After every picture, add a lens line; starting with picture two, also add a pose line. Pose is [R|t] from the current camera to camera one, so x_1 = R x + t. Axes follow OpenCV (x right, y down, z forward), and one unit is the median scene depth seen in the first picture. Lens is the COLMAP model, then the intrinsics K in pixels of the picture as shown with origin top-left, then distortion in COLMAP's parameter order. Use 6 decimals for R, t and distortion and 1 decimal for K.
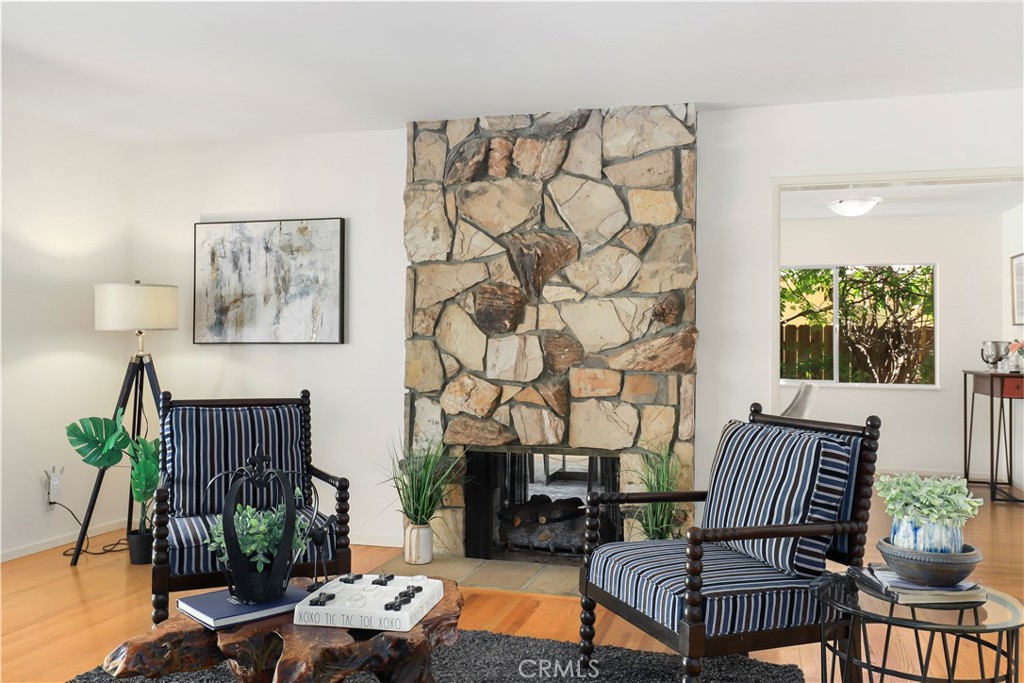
lens RADIAL K [[883.6, 0, 514.4], [0, 883.6, 312.4], [0, 0, 1]] dist [0.042460, -0.000537]
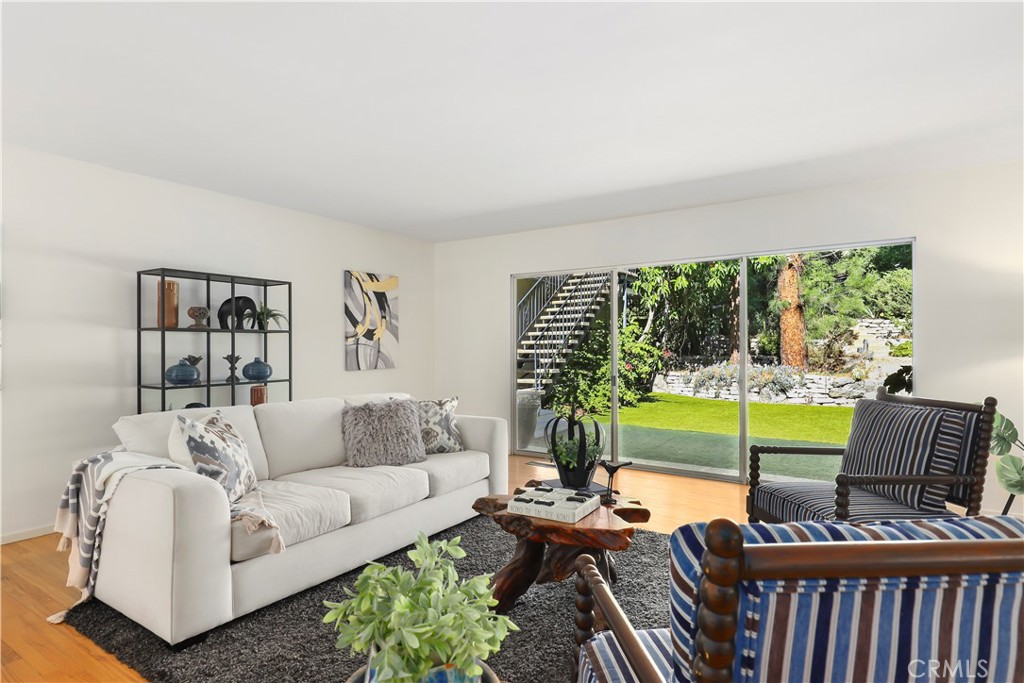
lens RADIAL K [[547.7, 0, 512.0], [0, 547.7, 341.5], [0, 0, 1]] dist [0.014095, -0.000464]
pose [[-0.301271, -0.013478, -0.953443, 0.391784], [0.027533, 0.999360, -0.022827, 0.025020], [0.953141, -0.033128, -0.300708, 0.596617]]
